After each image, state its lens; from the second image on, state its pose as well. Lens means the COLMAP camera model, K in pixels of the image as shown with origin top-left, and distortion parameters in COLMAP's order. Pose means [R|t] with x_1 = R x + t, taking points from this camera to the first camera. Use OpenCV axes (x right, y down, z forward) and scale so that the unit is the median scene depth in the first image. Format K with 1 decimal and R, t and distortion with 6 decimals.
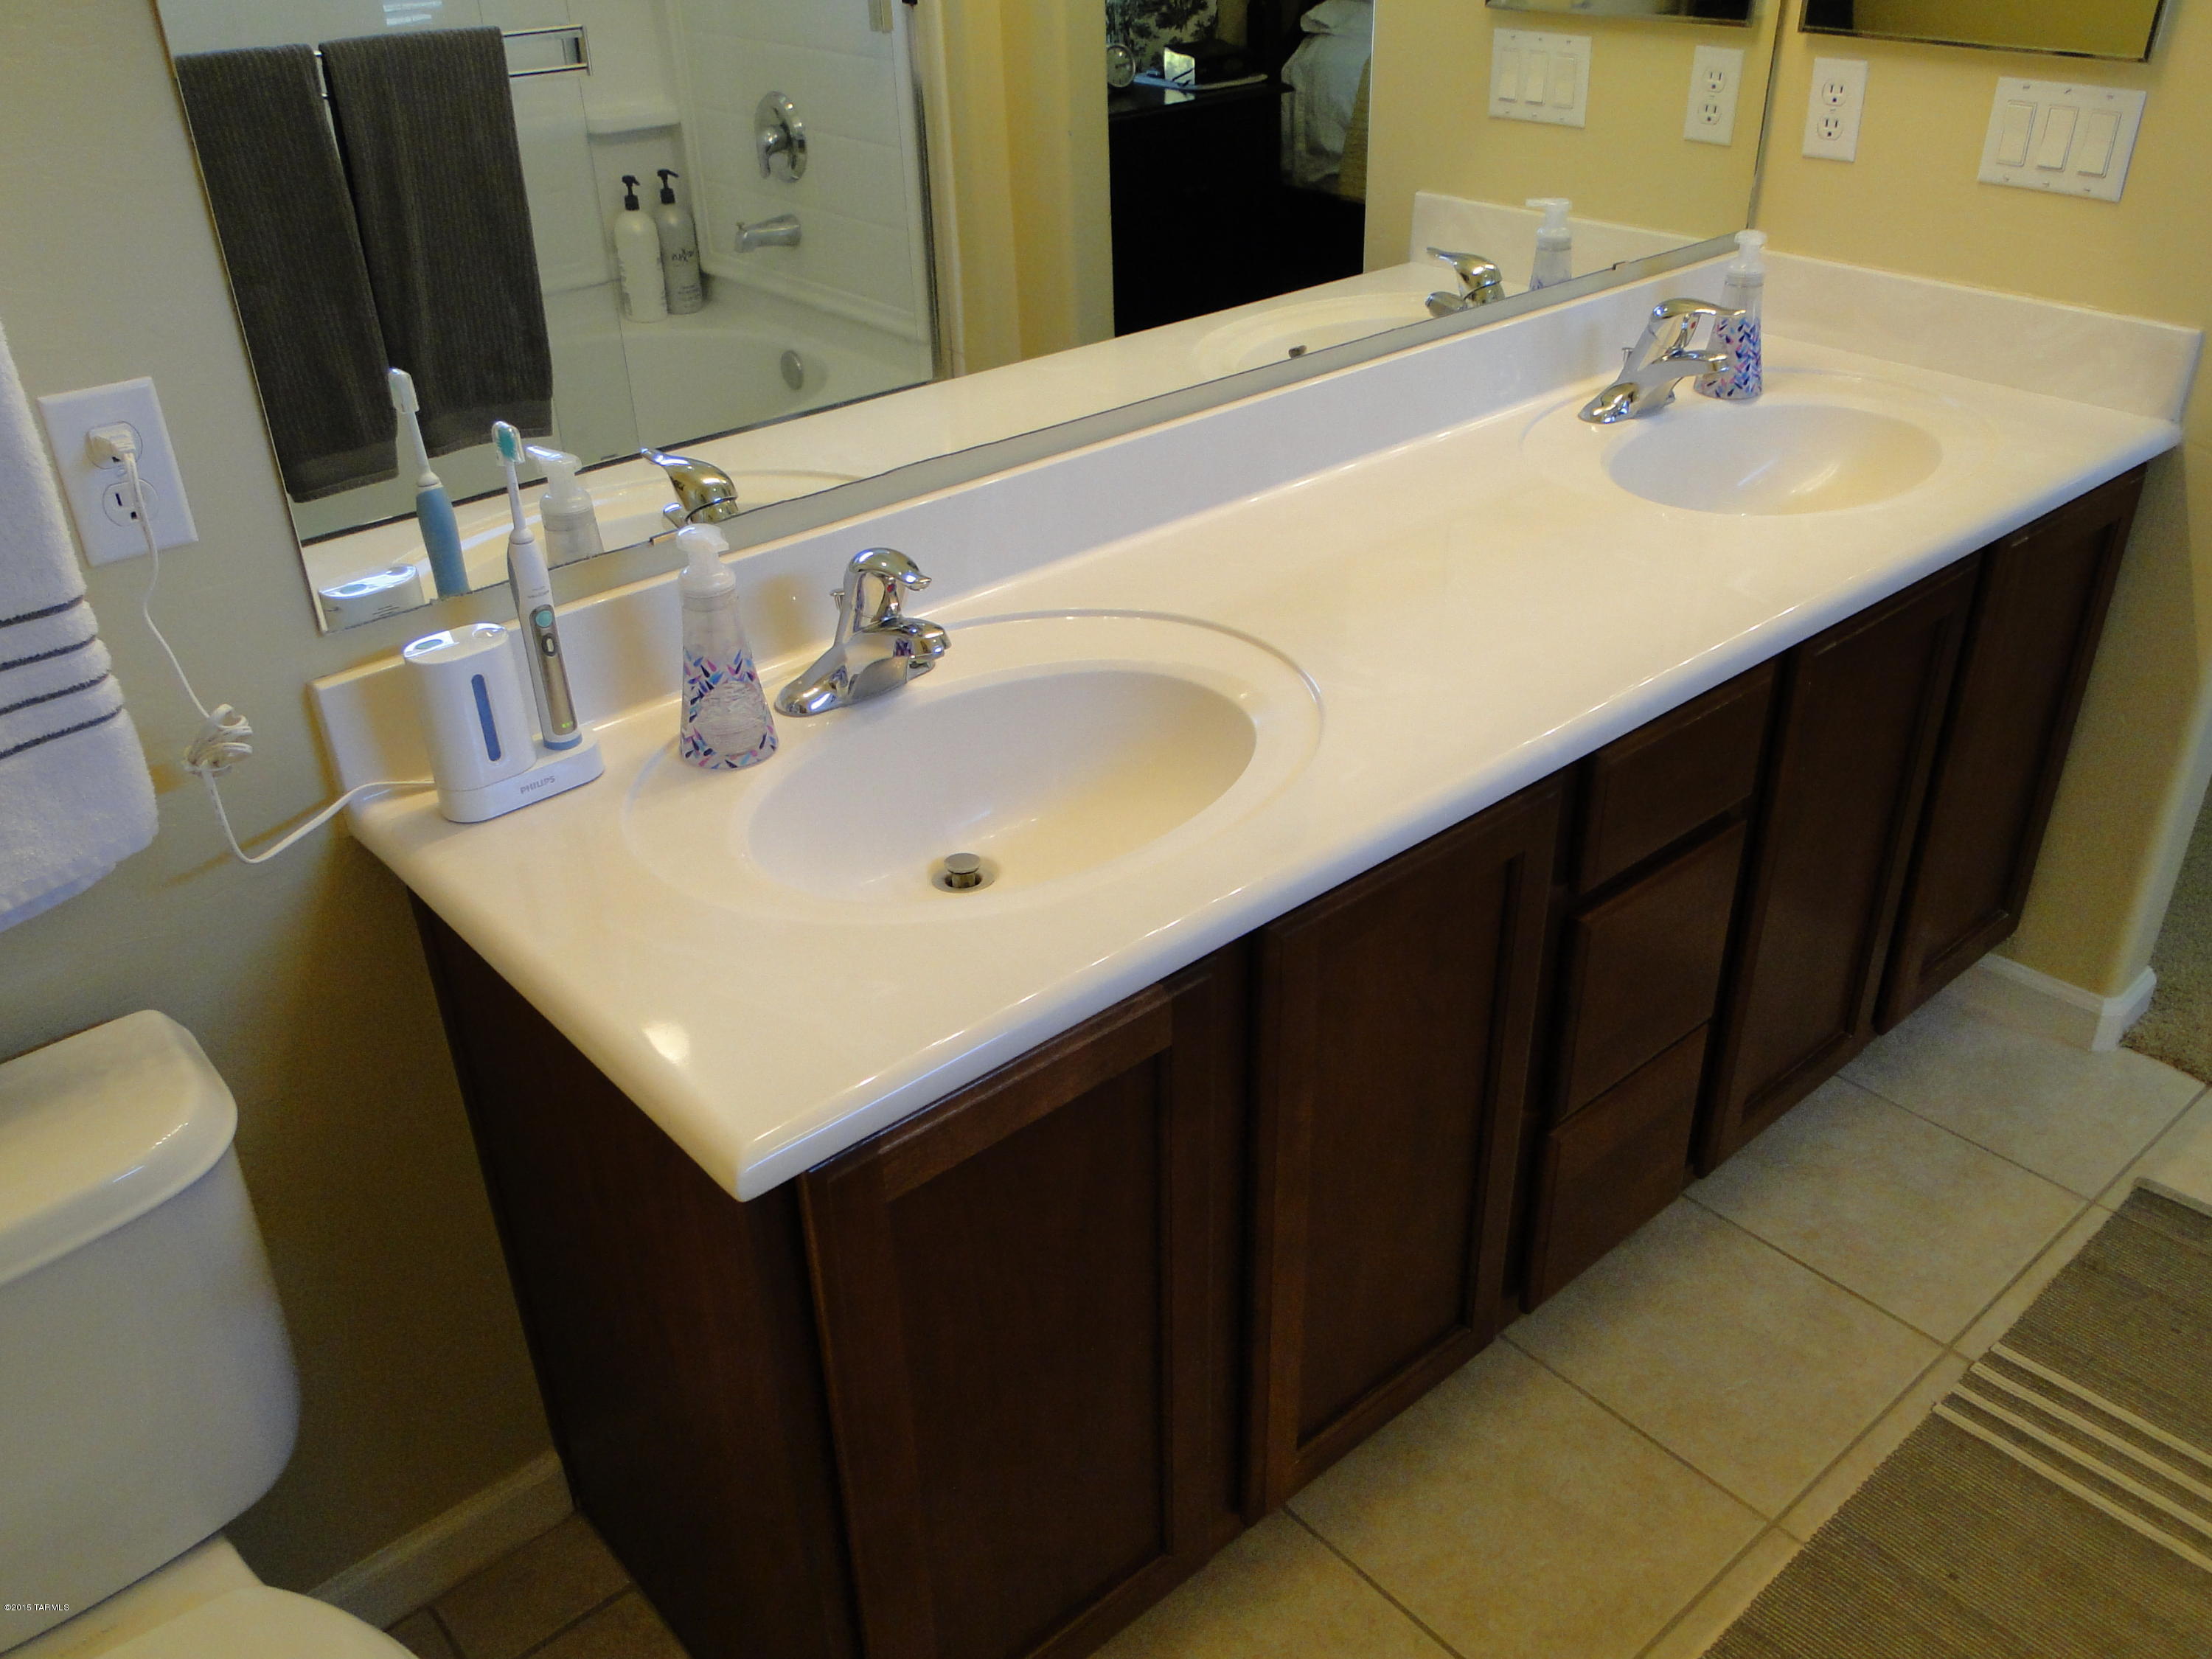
lens RADIAL K [[1826.8, 0, 1099.3], [0, 1826.8, 836.7], [0, 0, 1]] dist [0.005045, -0.006036]
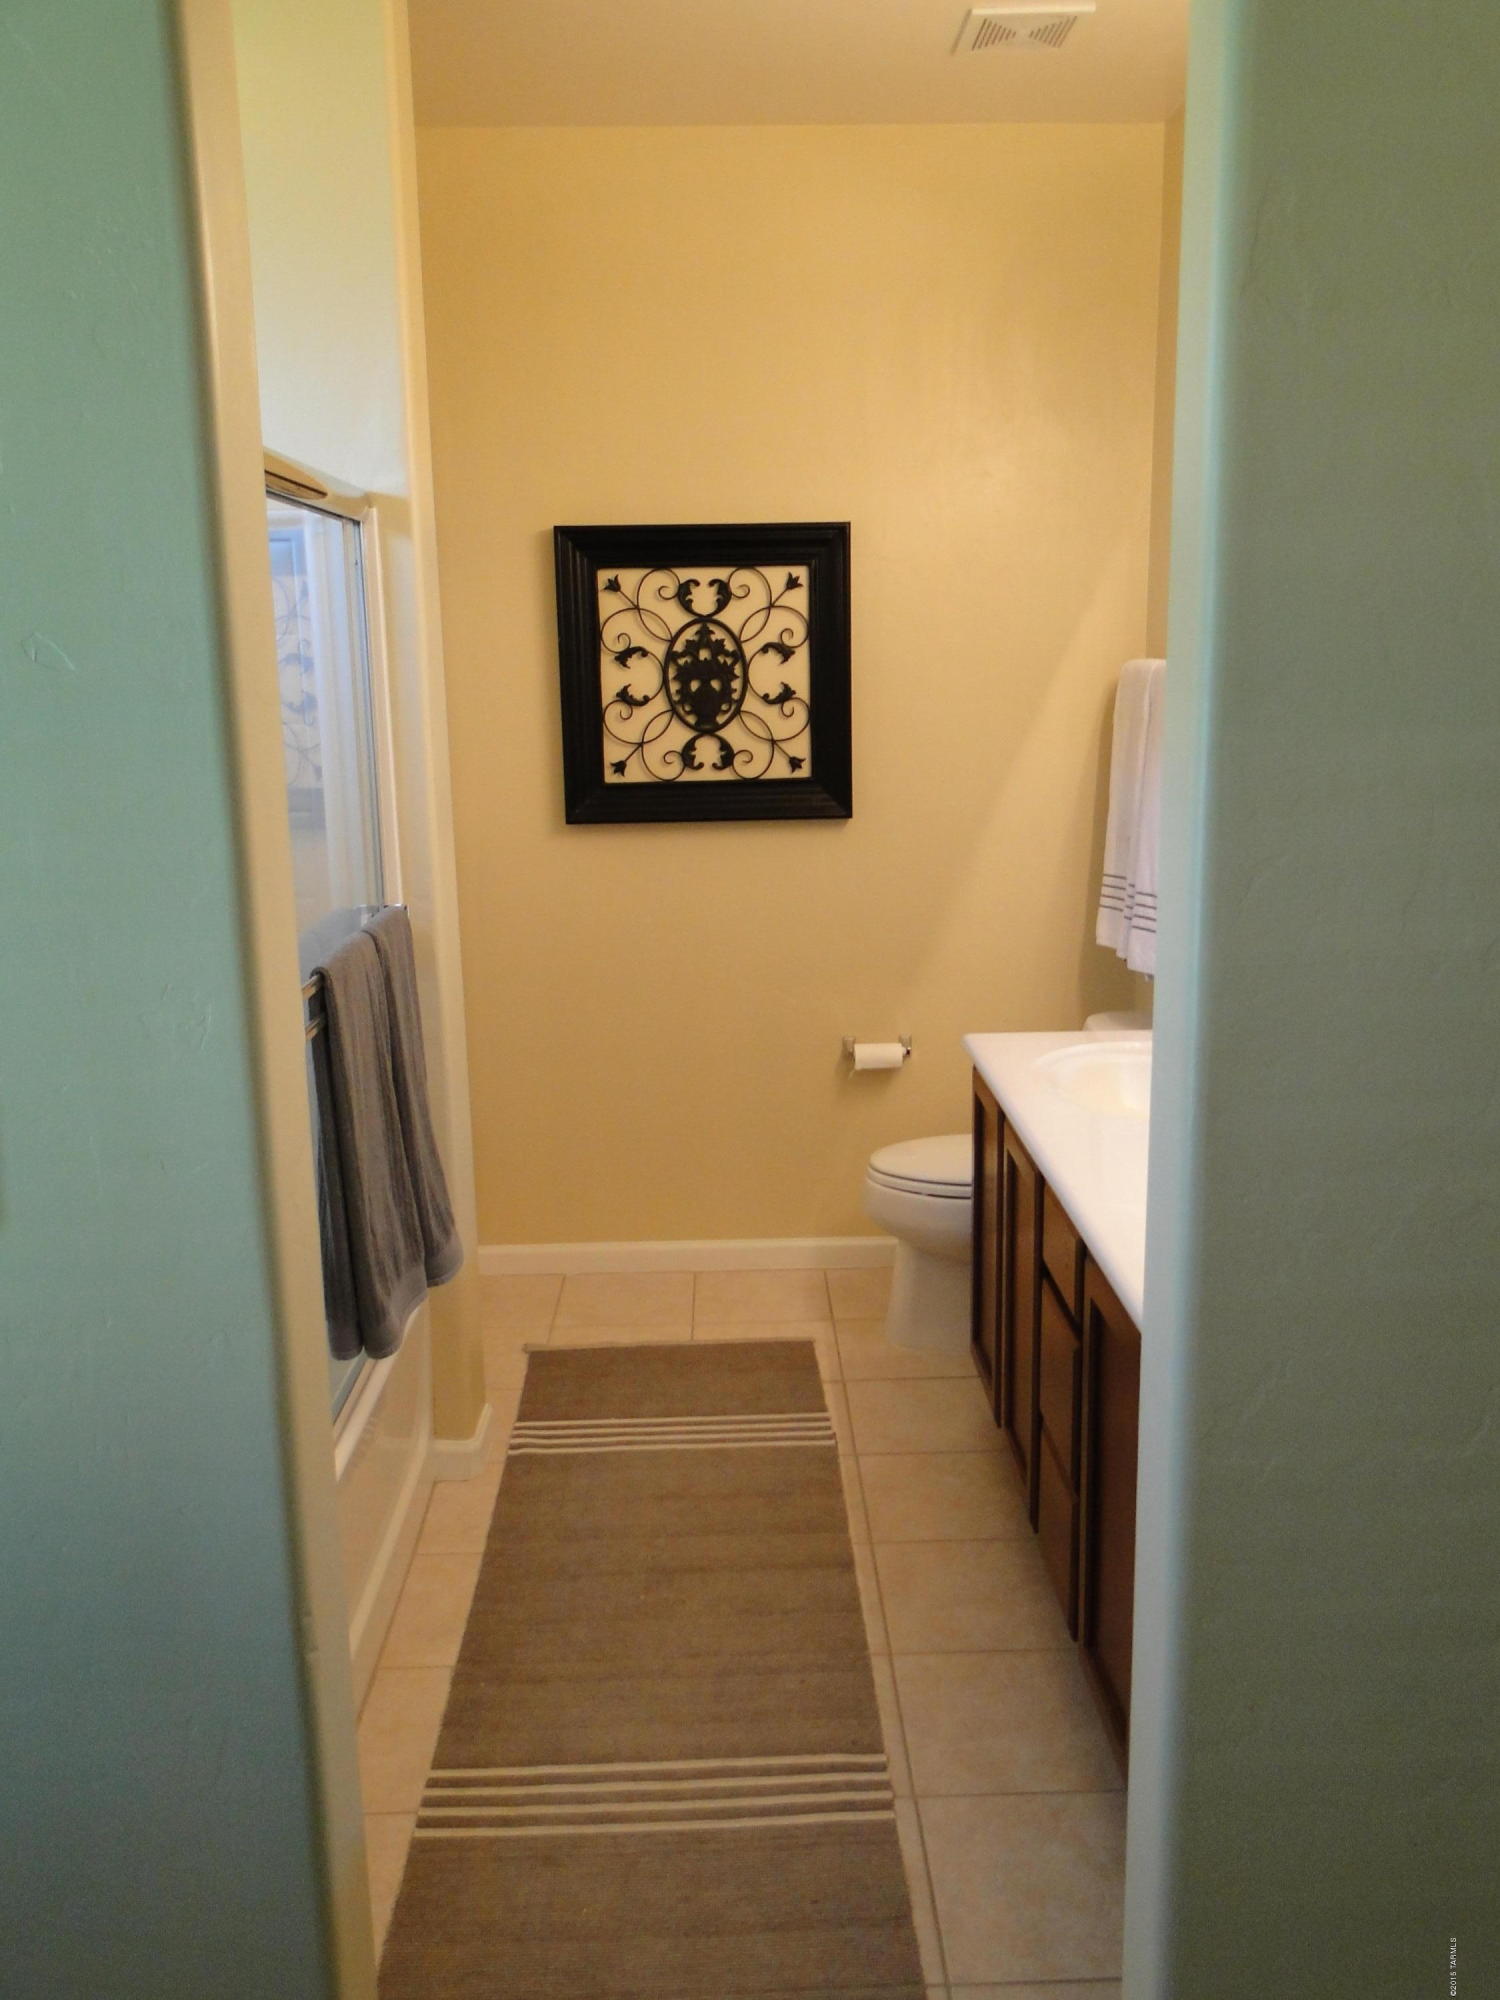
lens RADIAL K [[1651.7, 0, 750.0], [0, 1651.7, 1000.0], [0, 0, 1]] dist [0.005045, -0.006036]
pose [[-0.636900, 0.204971, -0.743200, 1.363937], [-0.365045, 0.768913, 0.524895, -0.769733], [0.679044, 0.605607, -0.414897, 1.118979]]
